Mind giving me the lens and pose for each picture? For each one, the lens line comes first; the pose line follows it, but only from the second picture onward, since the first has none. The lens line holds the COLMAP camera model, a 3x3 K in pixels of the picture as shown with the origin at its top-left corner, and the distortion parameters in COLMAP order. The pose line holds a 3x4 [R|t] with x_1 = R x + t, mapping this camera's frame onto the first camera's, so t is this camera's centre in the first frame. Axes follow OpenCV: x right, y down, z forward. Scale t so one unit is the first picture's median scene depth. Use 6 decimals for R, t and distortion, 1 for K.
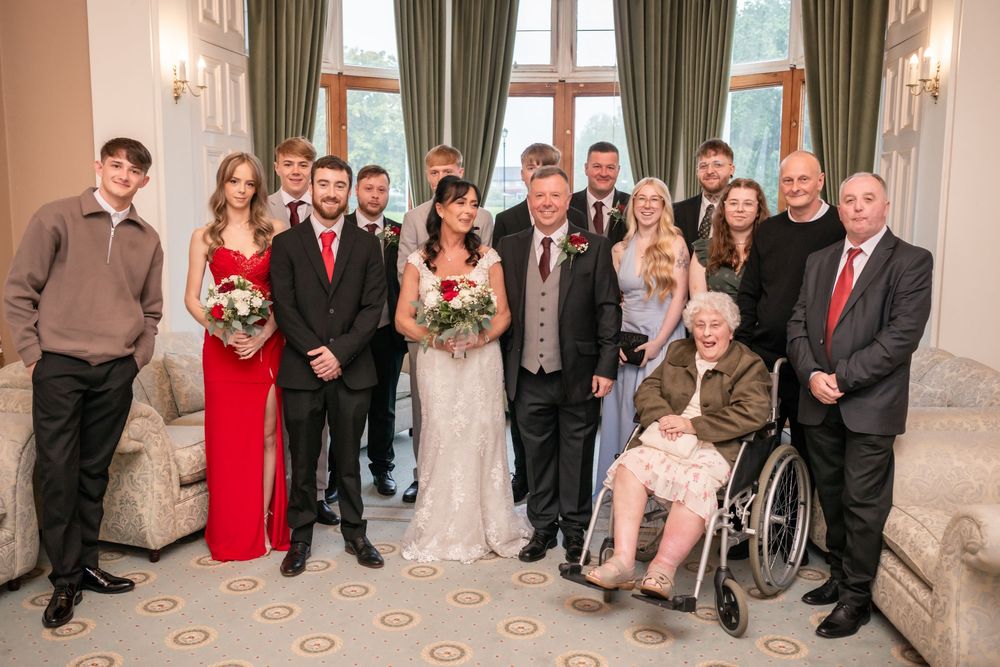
lens RADIAL K [[958.9, 0, 493.8], [0, 958.9, 359.6], [0, 0, 1]] dist [-0.013267, 0.000000]
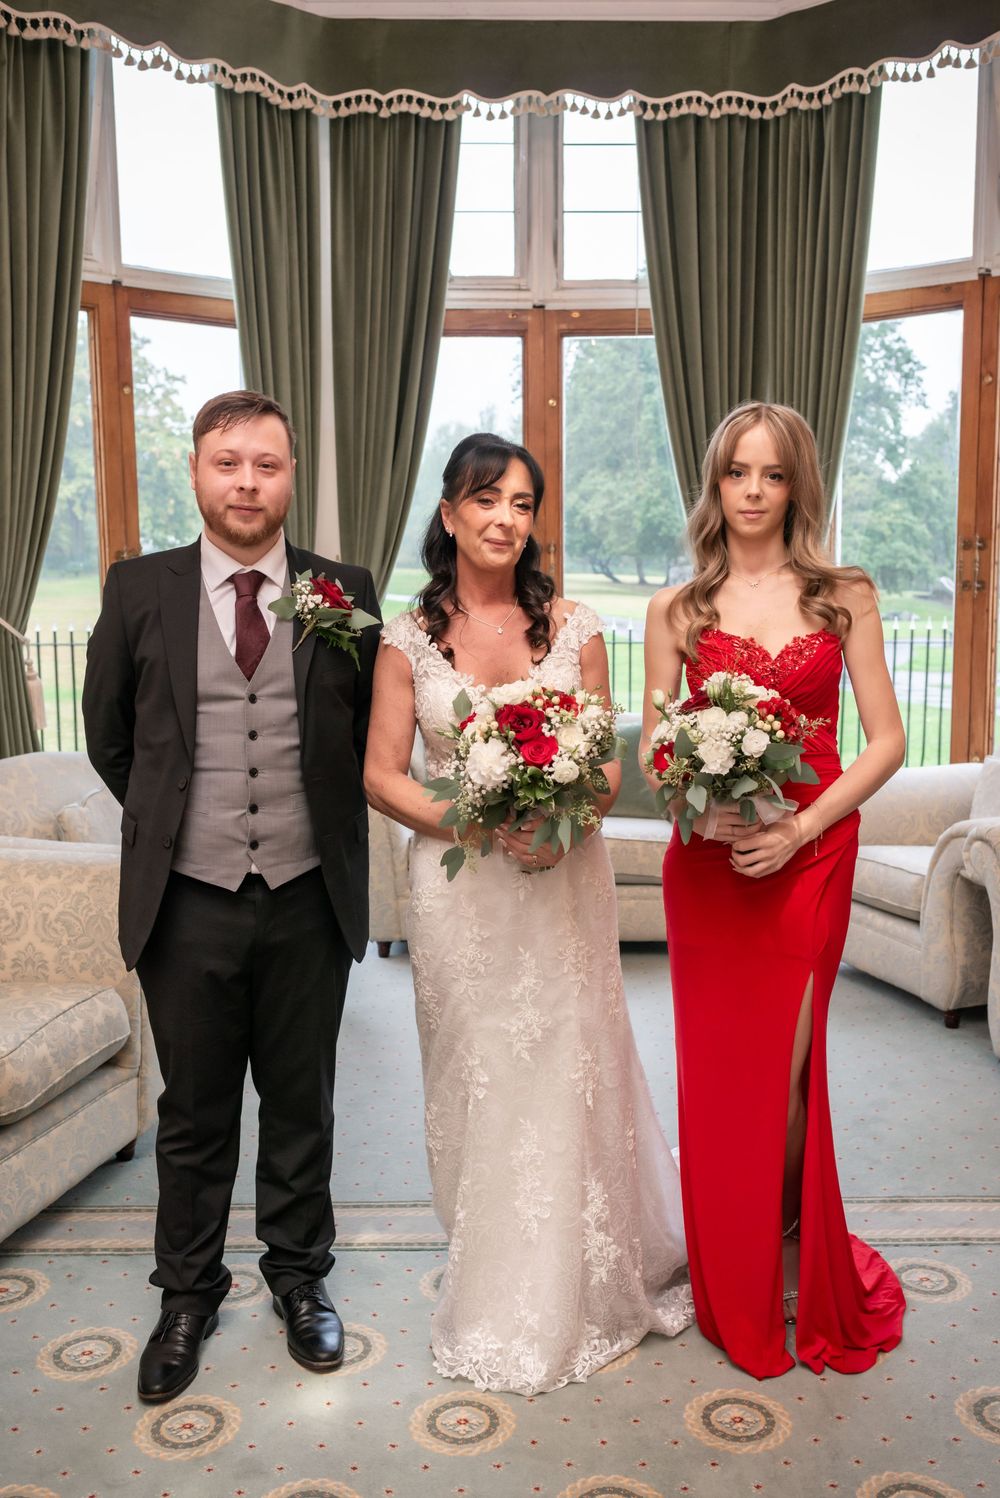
lens RADIAL K [[1436.5, 0, 491.2], [0, 1436.5, 750.6], [0, 0, 1]] dist [-0.013267, 0.000000]
pose [[0.990573, -0.034991, 0.132440, -0.080924], [0.039254, 0.998787, -0.029712, -0.024992], [-0.131239, 0.034631, 0.990746, 0.257600]]
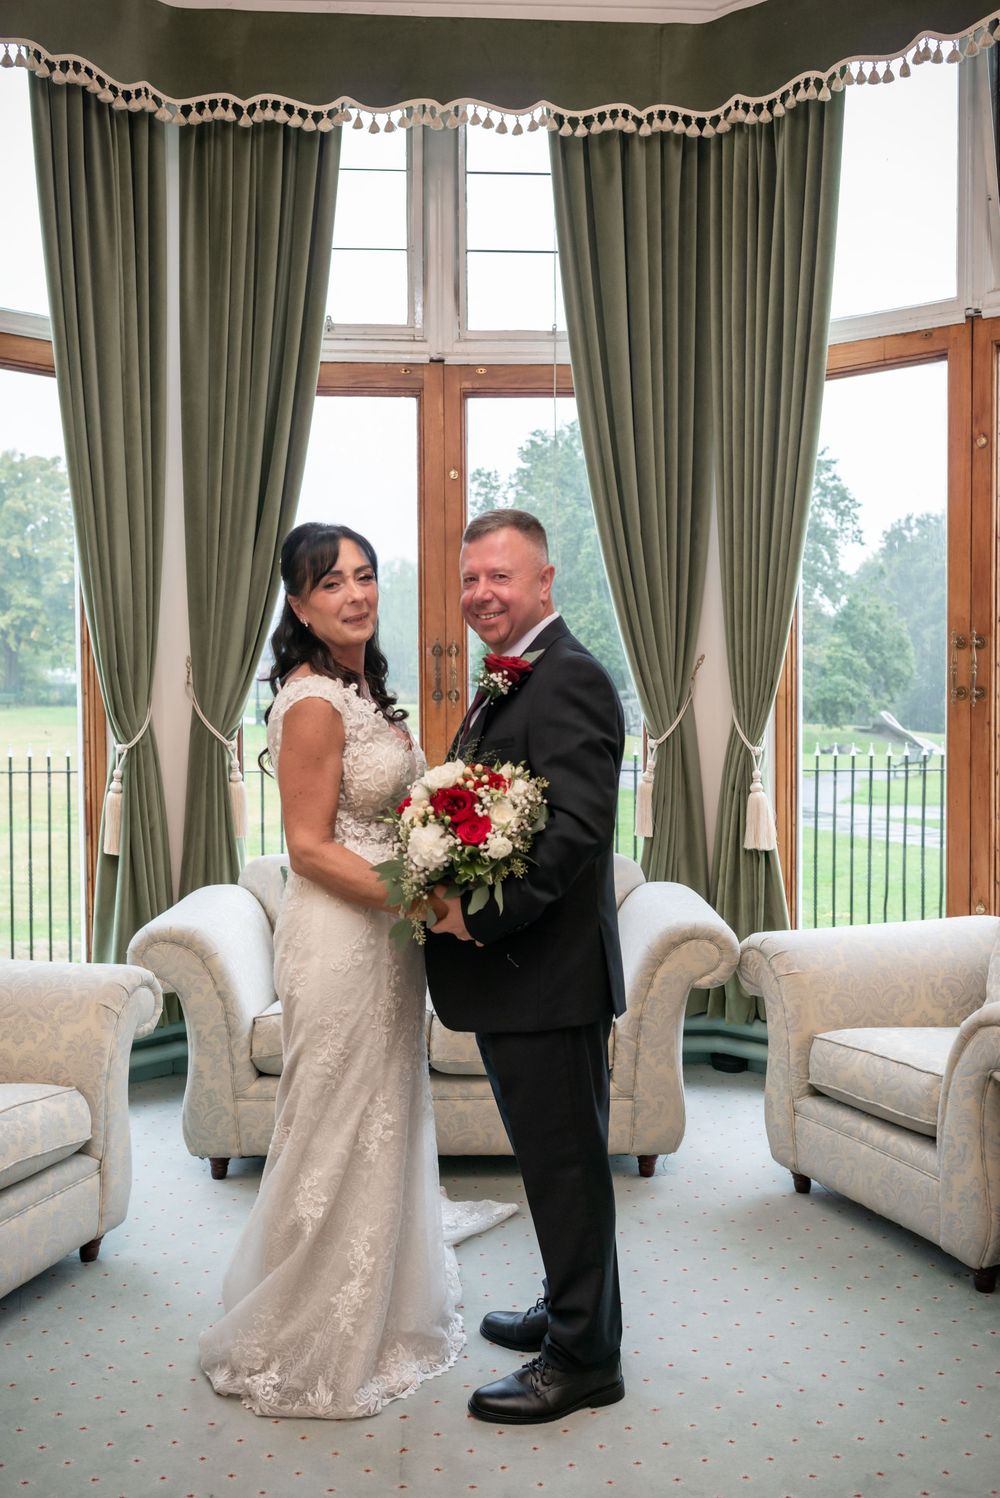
lens RADIAL K [[1436.5, 0, 492.4], [0, 1436.5, 752.7], [0, 0, 1]] dist [-0.013267, 0.000000]
pose [[0.984502, -0.021759, 0.174017, -0.026544], [0.043042, 0.991903, -0.119480, -0.036216], [-0.170009, 0.125119, 0.977467, 0.432135]]
